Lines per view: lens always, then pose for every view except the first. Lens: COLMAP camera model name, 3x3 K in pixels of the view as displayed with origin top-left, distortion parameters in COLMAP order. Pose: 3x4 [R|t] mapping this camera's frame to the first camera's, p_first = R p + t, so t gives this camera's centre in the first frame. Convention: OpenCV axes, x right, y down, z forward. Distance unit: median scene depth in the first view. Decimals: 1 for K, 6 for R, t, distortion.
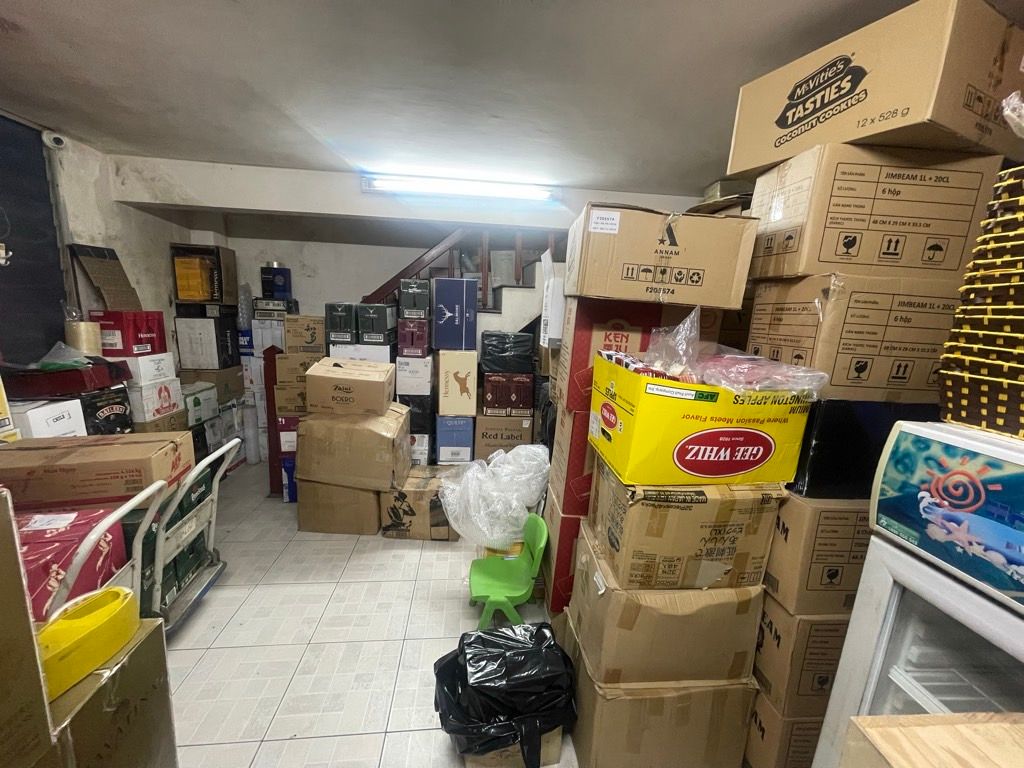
lens RADIAL K [[411.4, 0, 512.0], [0, 411.4, 384.0], [0, 0, 1]] dist [-0.001975, -0.000618]
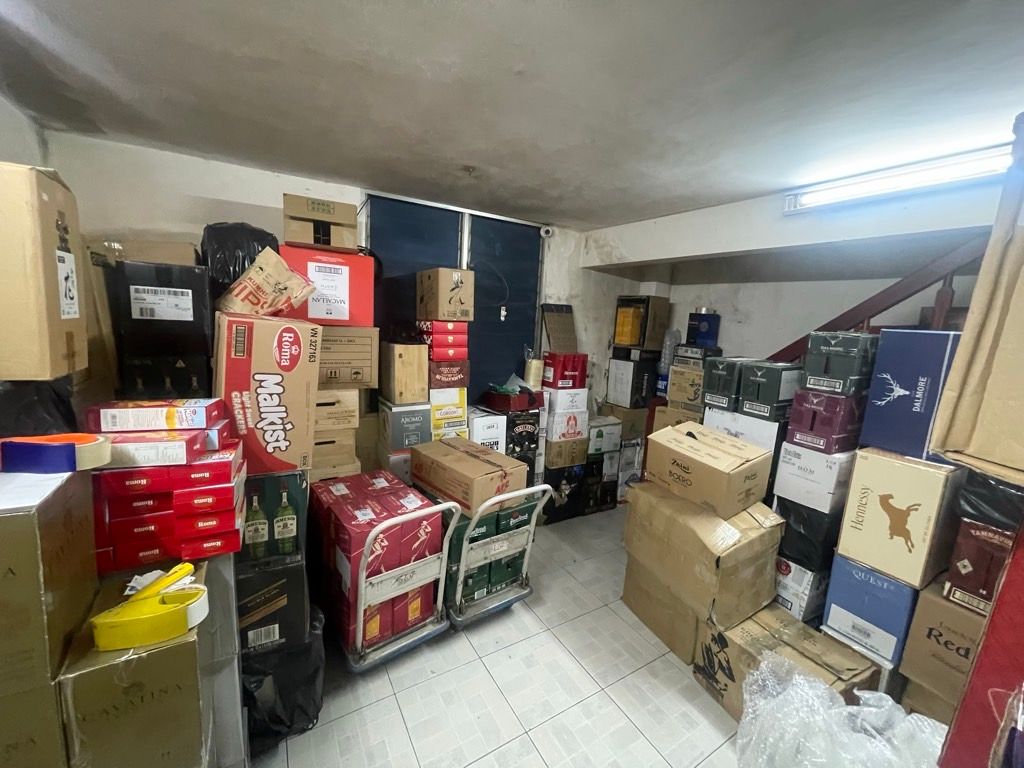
lens RADIAL K [[411.4, 0, 512.0], [0, 411.4, 384.0], [0, 0, 1]] dist [-0.001975, -0.000618]
pose [[0.428477, 0.131725, -0.893899, 0.127627], [-0.205334, 0.977627, 0.045640, -0.098337], [0.879912, 0.163992, 0.445938, 0.277740]]
